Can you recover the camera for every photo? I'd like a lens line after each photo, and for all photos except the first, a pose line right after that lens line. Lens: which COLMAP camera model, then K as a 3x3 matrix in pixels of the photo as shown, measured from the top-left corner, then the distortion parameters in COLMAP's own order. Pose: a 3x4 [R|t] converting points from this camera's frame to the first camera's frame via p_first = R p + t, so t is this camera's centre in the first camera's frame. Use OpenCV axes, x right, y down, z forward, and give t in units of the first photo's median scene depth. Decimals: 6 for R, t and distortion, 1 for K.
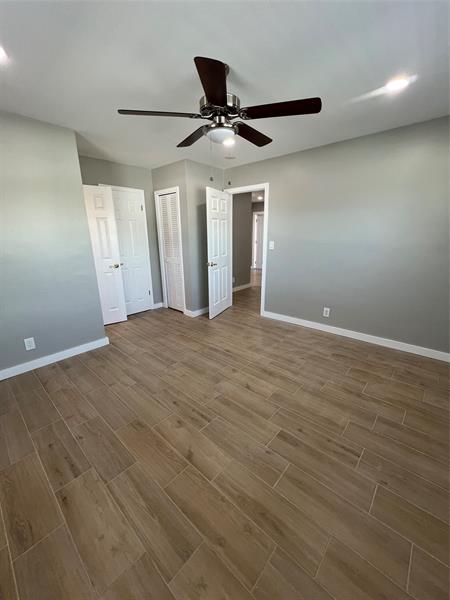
lens RADIAL K [[241.5, 0, 227.1], [0, 241.5, 300.2], [0, 0, 1]] dist [0.002026, -0.000064]
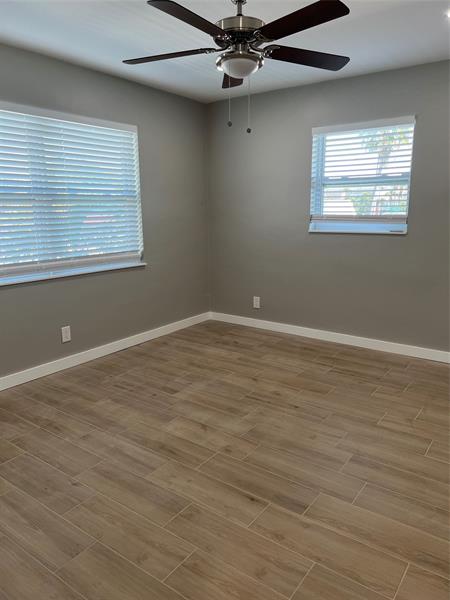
lens RADIAL K [[449.3, 0, 225.5], [0, 449.3, 300.1], [0, 0, 1]] dist [0.013057, 0.000997]
pose [[-0.995237, 0.035476, -0.090798, 0.138251], [-0.010431, 0.887325, 0.461027, -0.562185], [0.096923, 0.459778, -0.882729, 2.094071]]
